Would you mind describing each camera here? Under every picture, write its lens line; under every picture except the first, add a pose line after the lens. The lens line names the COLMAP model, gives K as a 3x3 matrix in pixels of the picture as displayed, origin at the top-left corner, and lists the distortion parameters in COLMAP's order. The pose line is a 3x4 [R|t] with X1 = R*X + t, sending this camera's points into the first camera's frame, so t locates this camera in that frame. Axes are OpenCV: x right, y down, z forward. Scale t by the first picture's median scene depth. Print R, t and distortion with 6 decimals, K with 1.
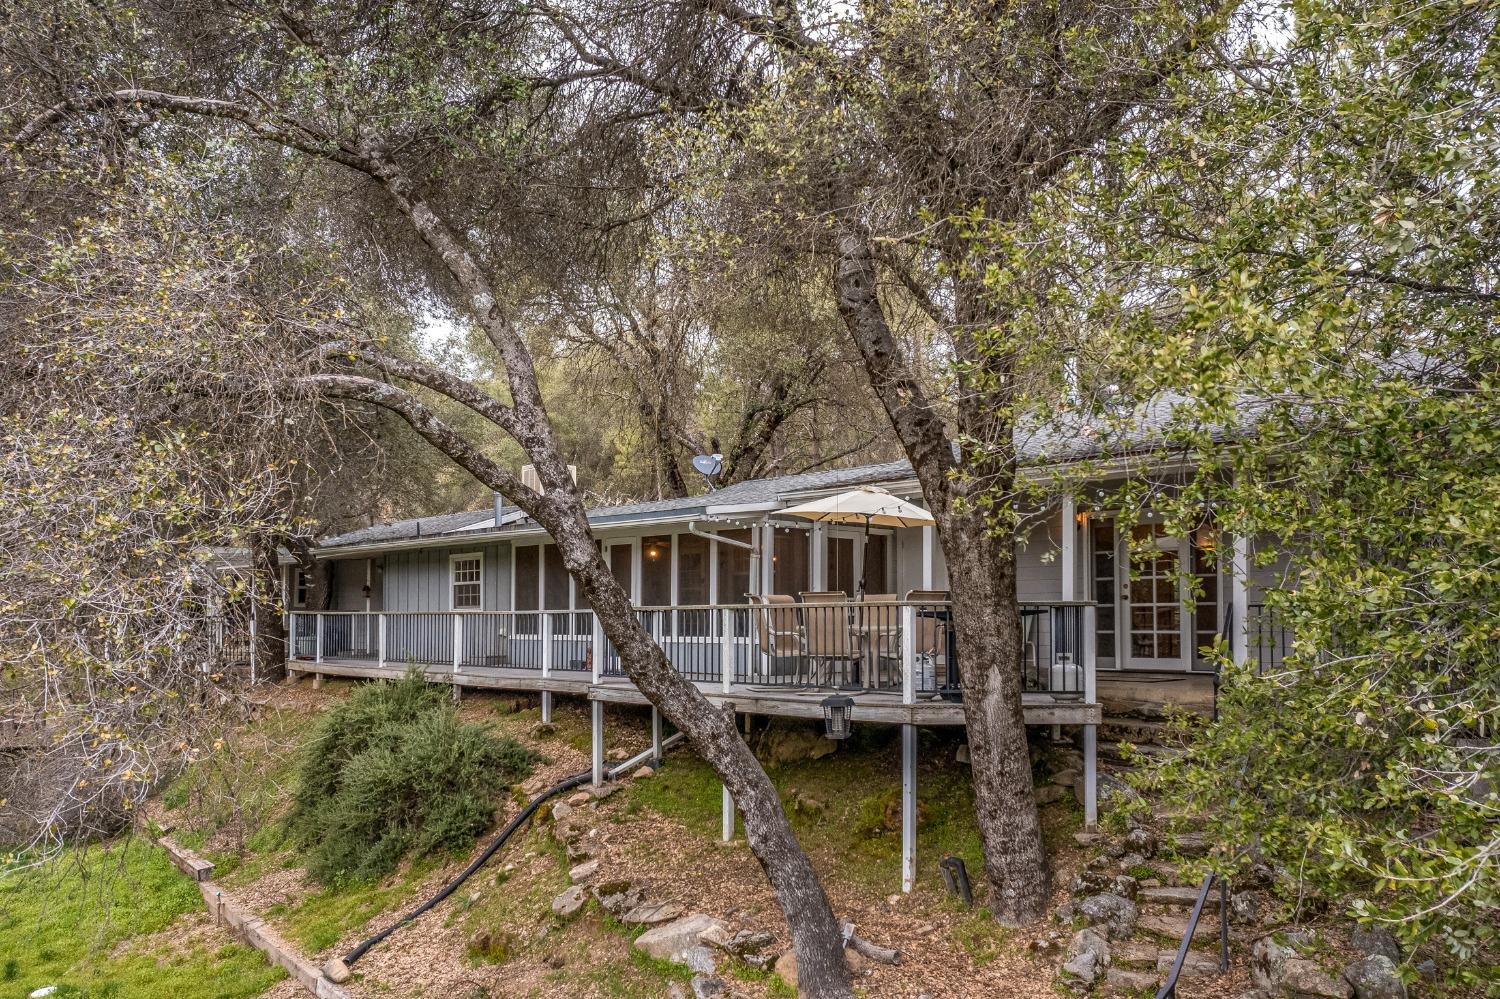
lens RADIAL K [[1190.5, 0, 749.5], [0, 1190.5, 577.4], [0, 0, 1]] dist [0.052735, 0.003696]
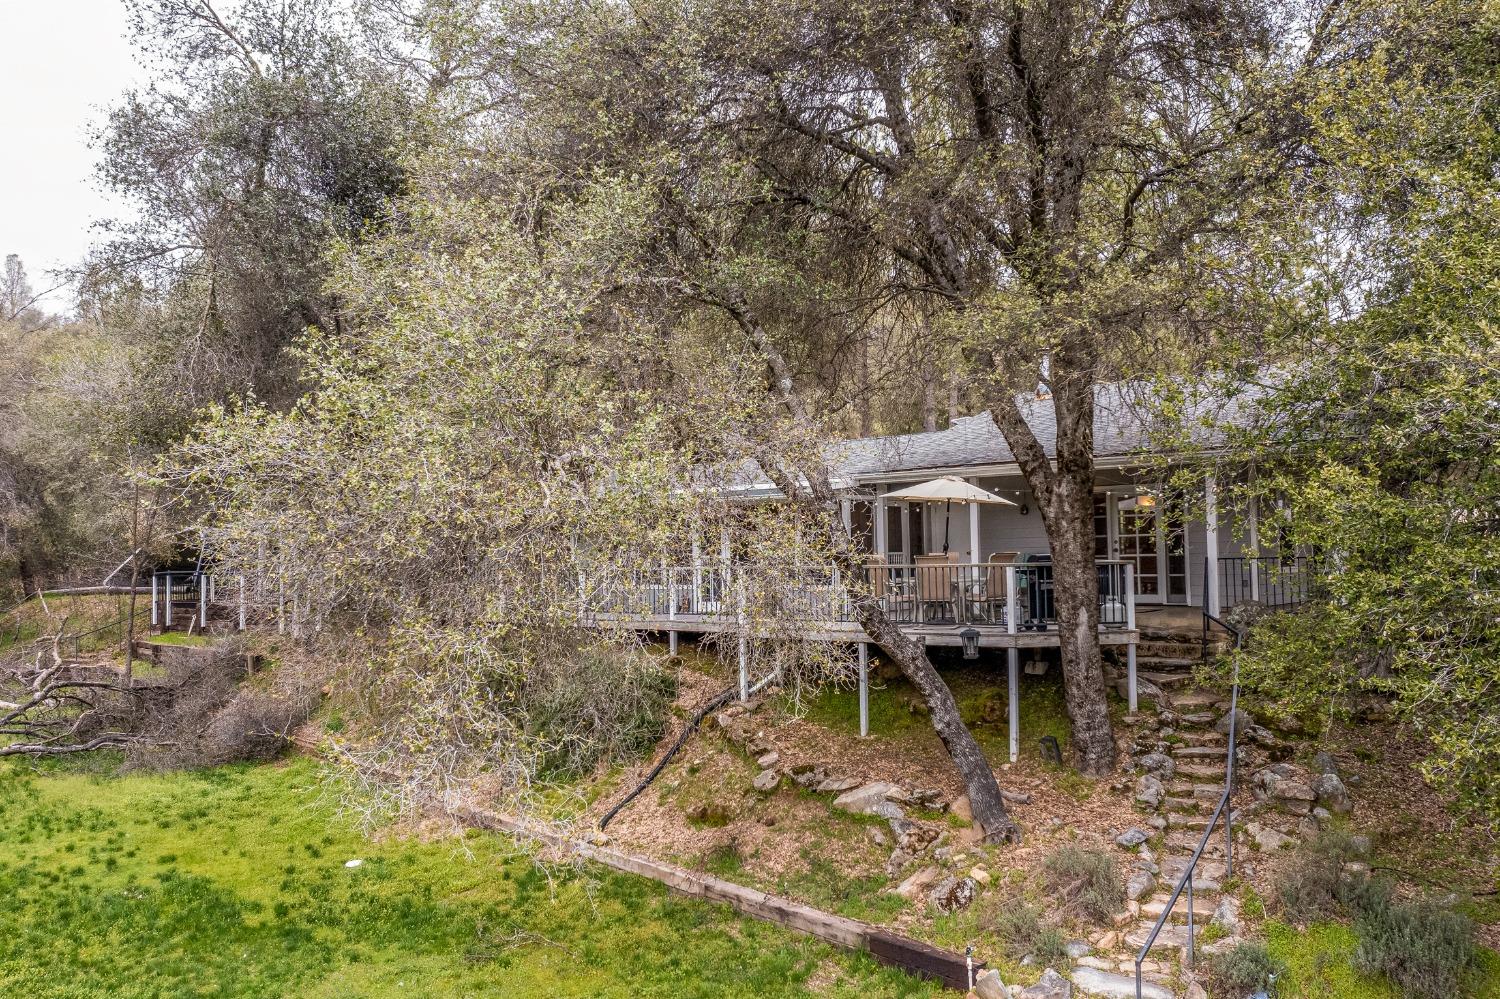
lens RADIAL K [[1179.9, 0, 750.0], [0, 1179.9, 499.5], [0, 0, 1]] dist [-0.014753, 0.004649]
pose [[0.994533, -0.015403, 0.103278, -0.349022], [0.016280, 0.999838, -0.007654, -0.055238], [-0.103143, 0.009293, 0.994623, -0.426185]]
